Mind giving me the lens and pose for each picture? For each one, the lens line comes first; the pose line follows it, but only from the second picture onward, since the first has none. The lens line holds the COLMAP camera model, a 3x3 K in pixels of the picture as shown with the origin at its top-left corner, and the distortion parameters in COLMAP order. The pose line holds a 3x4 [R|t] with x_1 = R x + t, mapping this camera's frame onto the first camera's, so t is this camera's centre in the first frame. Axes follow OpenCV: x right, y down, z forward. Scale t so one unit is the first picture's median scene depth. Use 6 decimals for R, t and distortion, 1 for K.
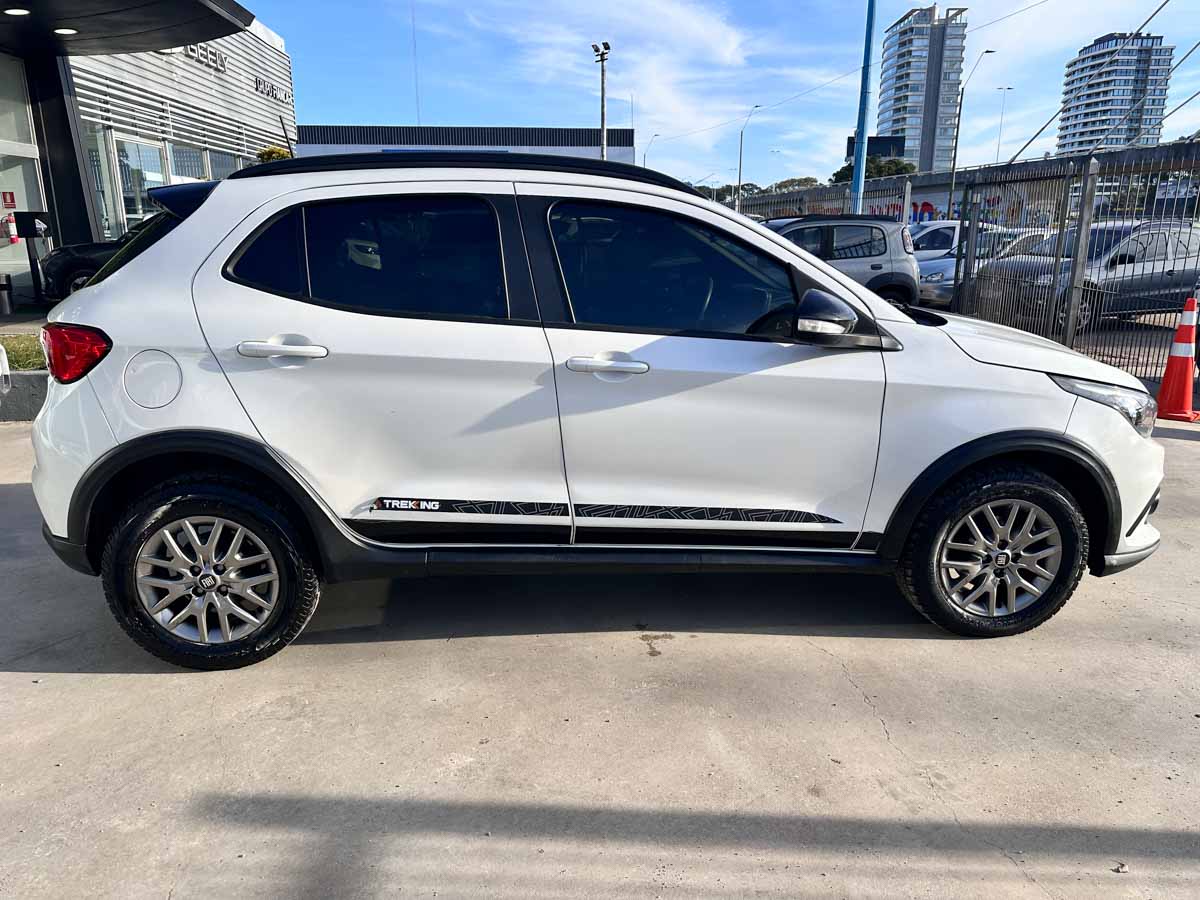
lens RADIAL K [[877.8, 0, 603.6], [0, 877.8, 450.6], [0, 0, 1]] dist [0.002975, 0.006360]
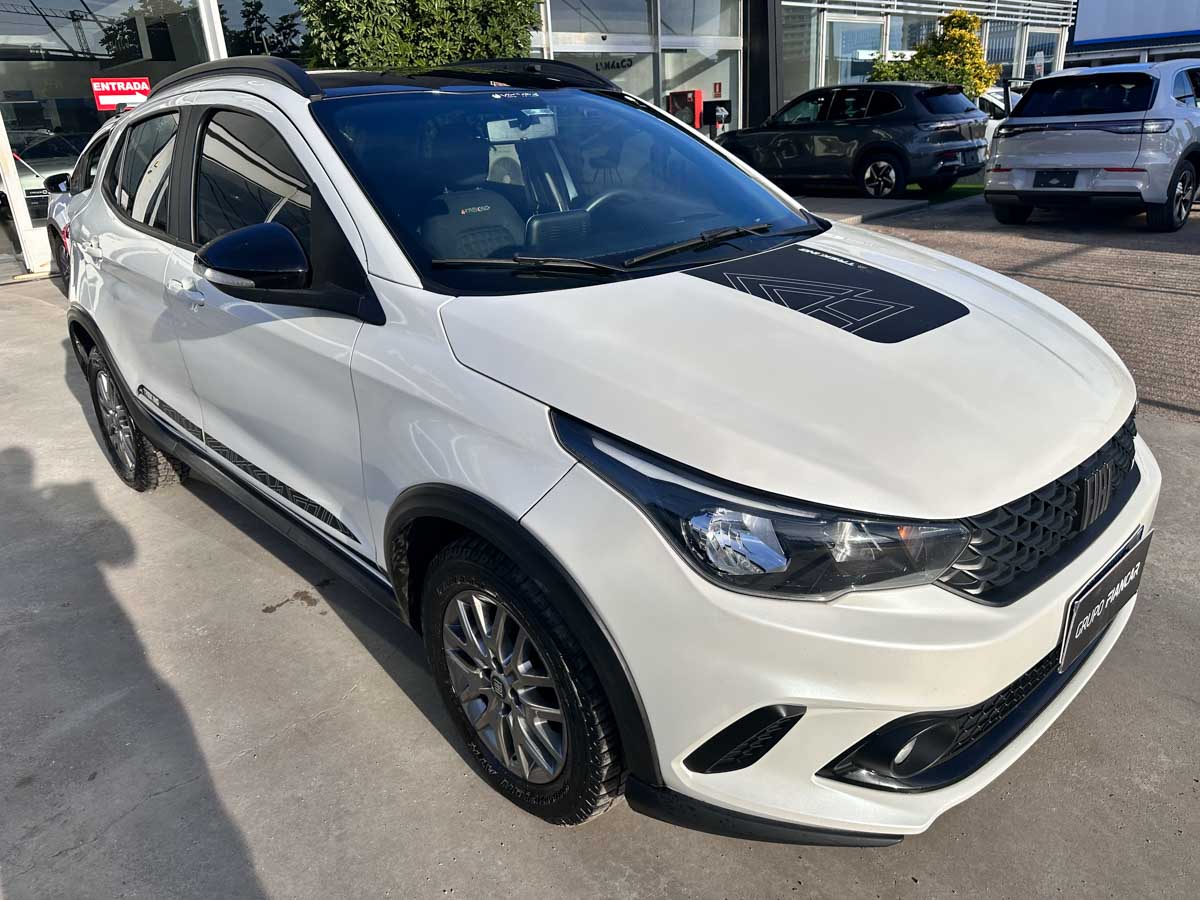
lens RADIAL K [[865.8, 0, 597.2], [0, 865.8, 428.9], [0, 0, 1]] dist [0.041150, -0.001050]
pose [[0.633092, 0.238163, -0.736528, 0.879473], [-0.153681, 0.971223, 0.181955, -0.171185], [0.758668, -0.002004, 0.651475, 0.635916]]
